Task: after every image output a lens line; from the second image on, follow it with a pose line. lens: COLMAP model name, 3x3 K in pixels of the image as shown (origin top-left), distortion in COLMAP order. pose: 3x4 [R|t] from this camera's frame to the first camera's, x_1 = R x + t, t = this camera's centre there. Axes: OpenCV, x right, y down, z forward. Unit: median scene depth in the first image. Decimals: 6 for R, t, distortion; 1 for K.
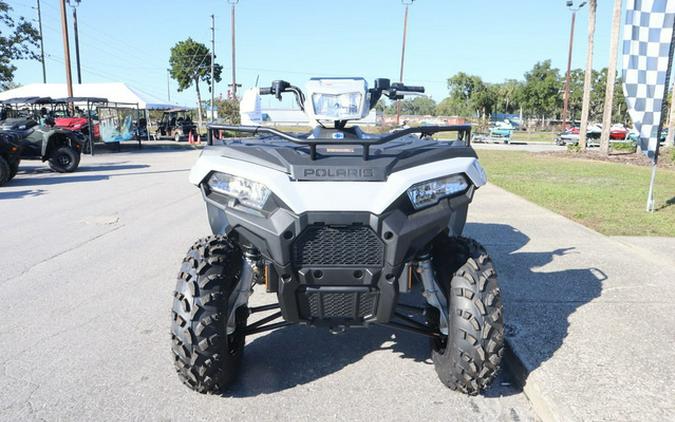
lens RADIAL K [[480.2, 0, 340.5], [0, 480.2, 231.8], [0, 0, 1]] dist [-0.138345, 0.094255]
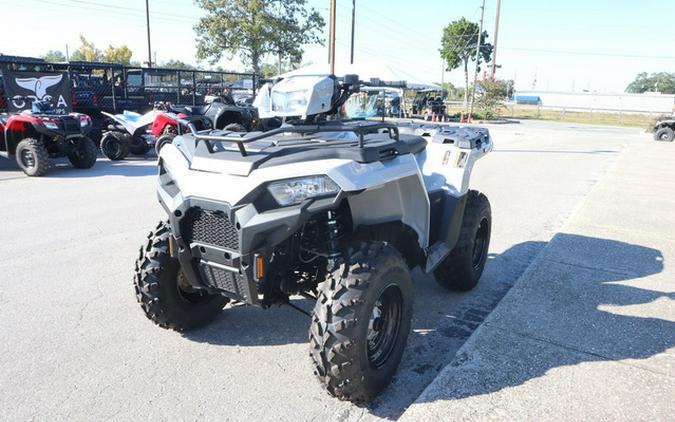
lens RADIAL K [[480.2, 0, 340.5], [0, 480.2, 231.8], [0, 0, 1]] dist [-0.138345, 0.094255]
pose [[0.839569, 0.158052, -0.519753, 0.107092], [-0.136345, 0.987424, 0.080025, -0.012095], [0.525865, 0.003679, 0.850560, 0.023198]]
